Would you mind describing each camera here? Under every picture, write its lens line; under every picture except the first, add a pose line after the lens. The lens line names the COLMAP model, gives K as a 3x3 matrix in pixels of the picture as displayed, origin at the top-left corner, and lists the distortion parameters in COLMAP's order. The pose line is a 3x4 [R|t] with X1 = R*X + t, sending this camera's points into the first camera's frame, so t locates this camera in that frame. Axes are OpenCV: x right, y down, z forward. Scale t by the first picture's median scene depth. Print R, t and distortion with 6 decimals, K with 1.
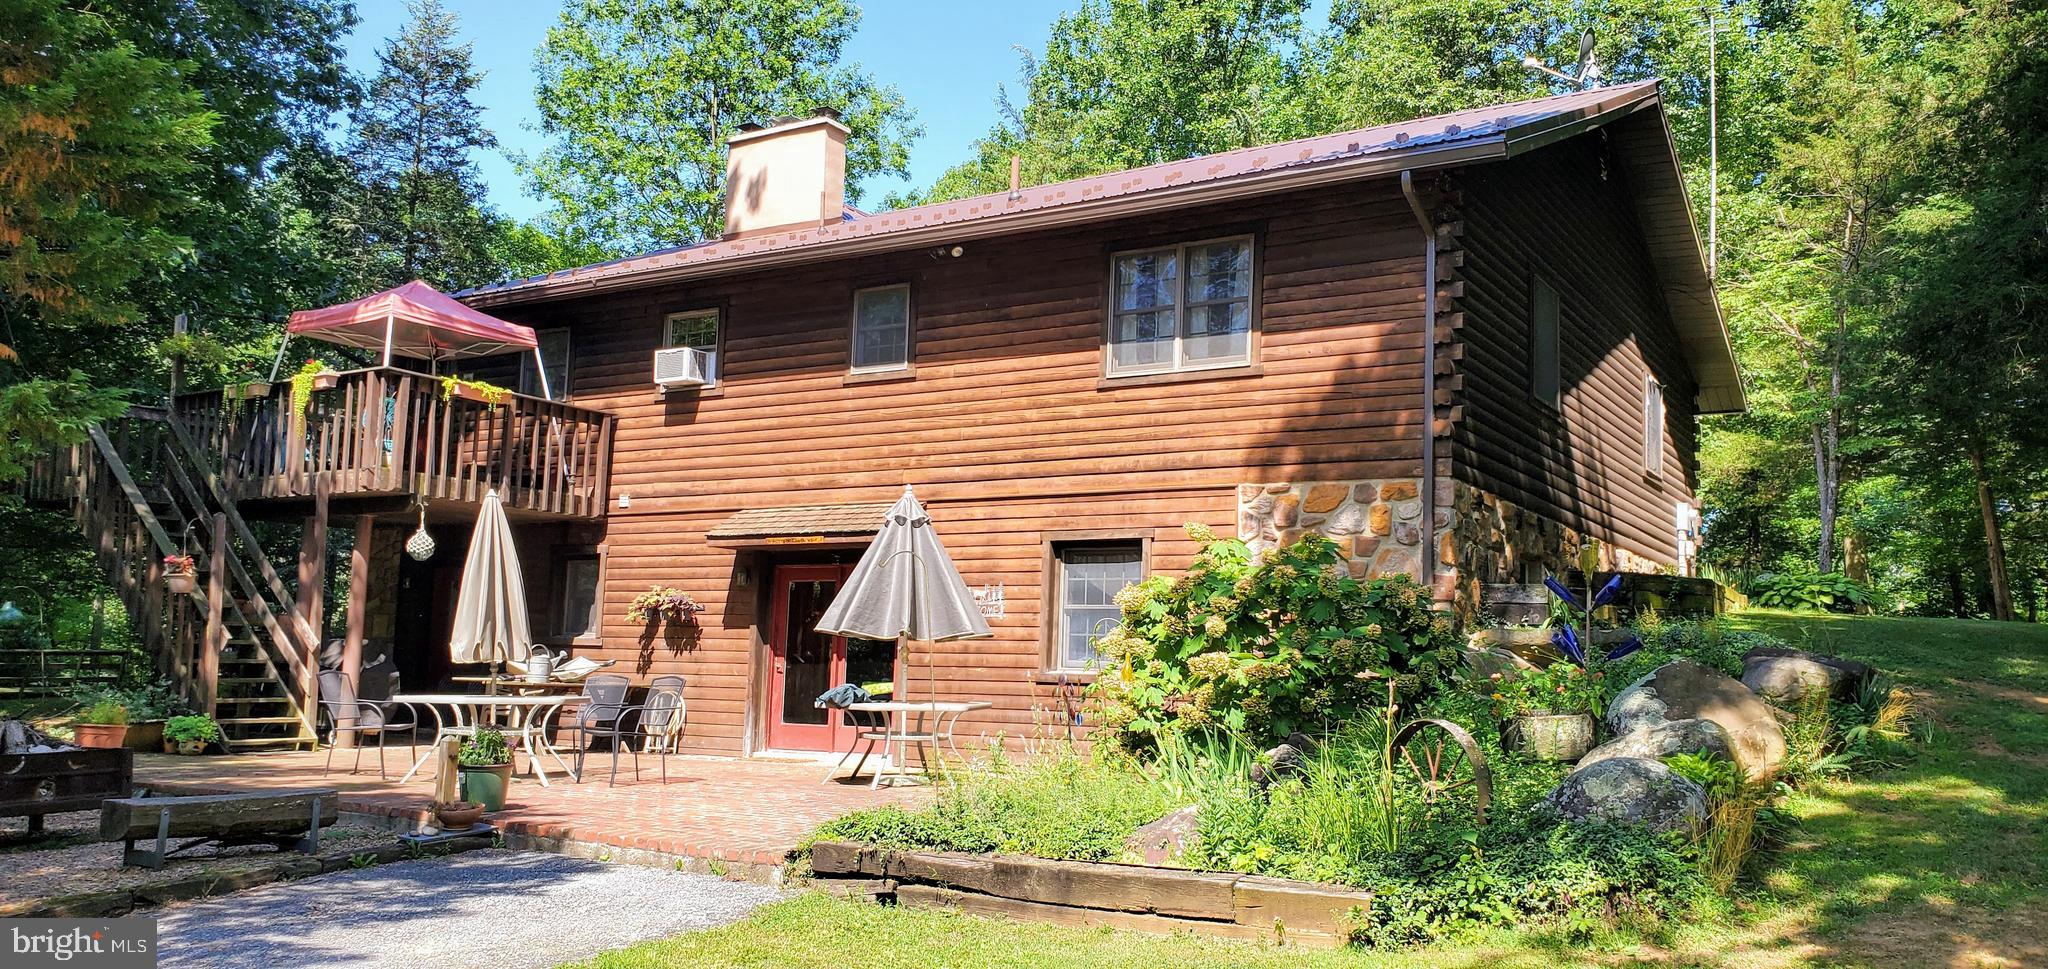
lens RADIAL K [[1554.2, 0, 1038.8], [0, 1554.2, 496.4], [0, 0, 1]] dist [0.026283, -0.003792]
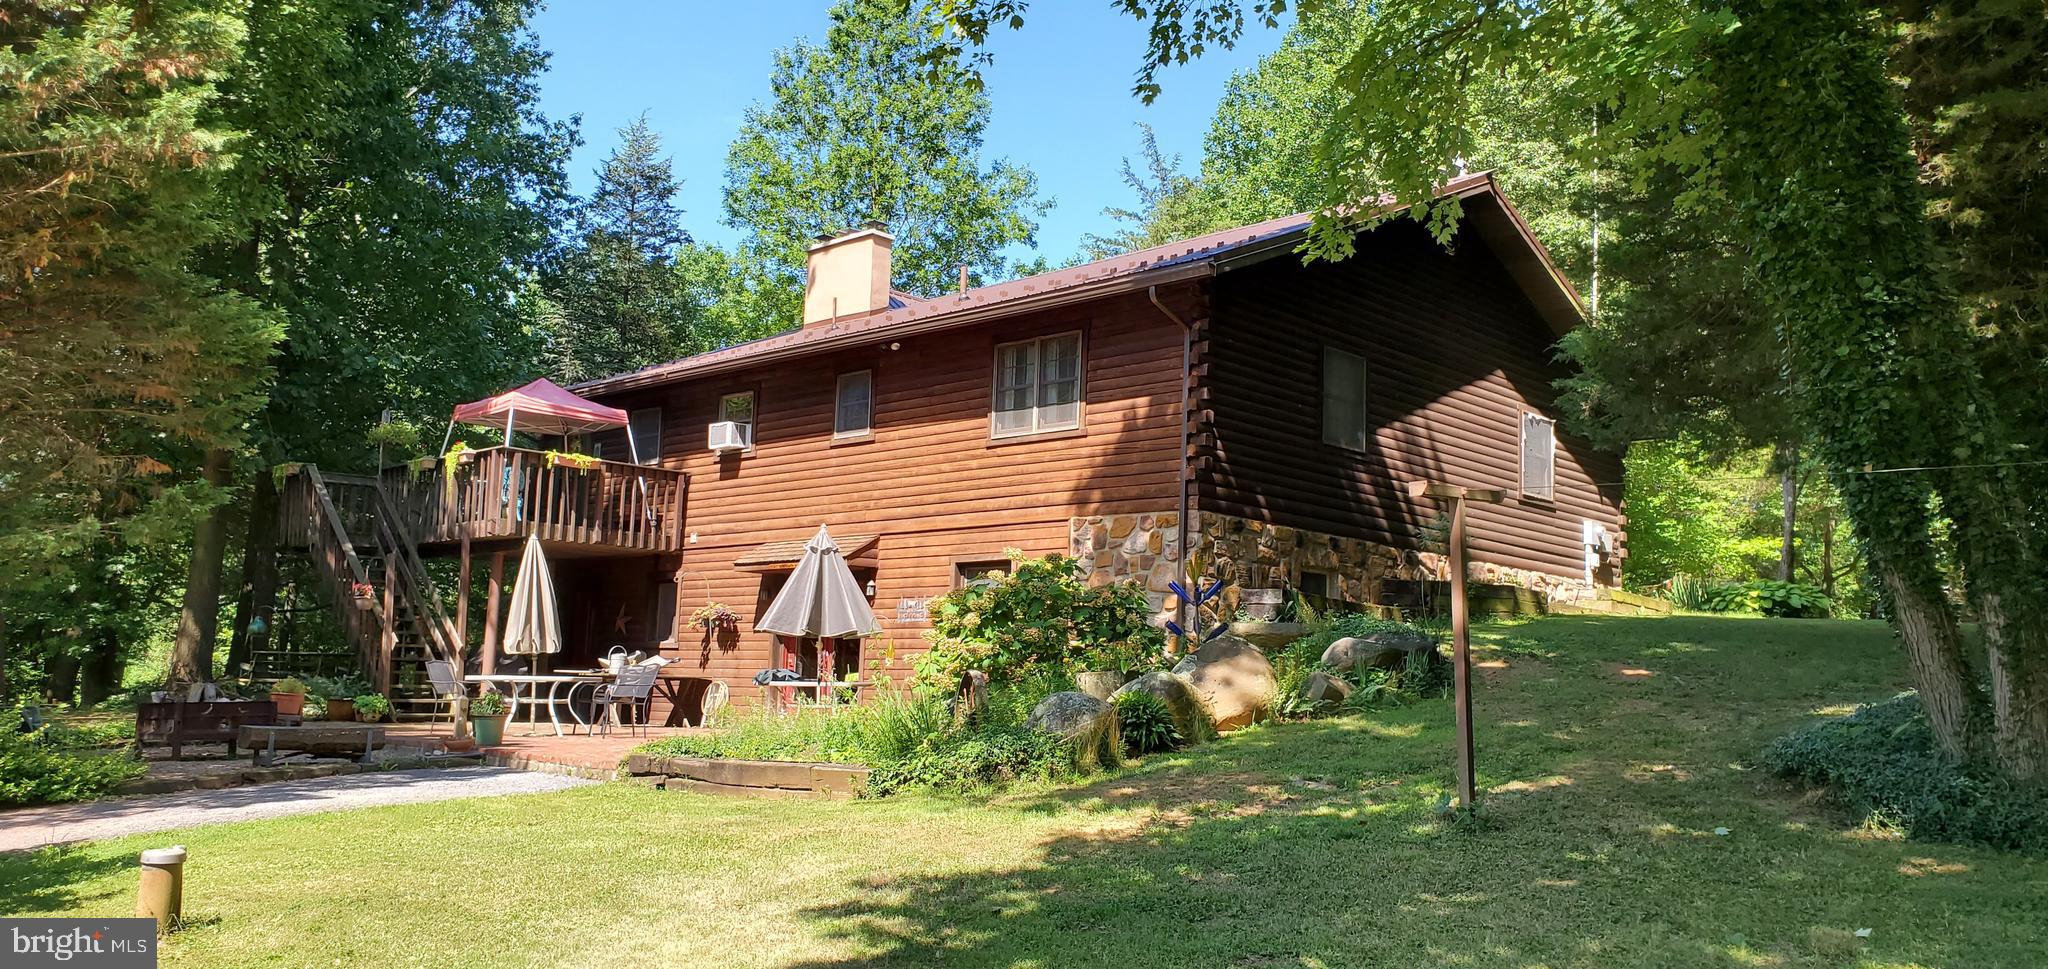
lens RADIAL K [[1507.7, 0, 1024.0], [0, 1507.7, 484.5], [0, 0, 1]] dist [0.069011, -0.153633]
pose [[0.982677, -0.026448, -0.183431, 0.273899], [0.021970, 0.999410, -0.026405, -0.002641], [0.184021, 0.021918, 0.982678, -0.233123]]
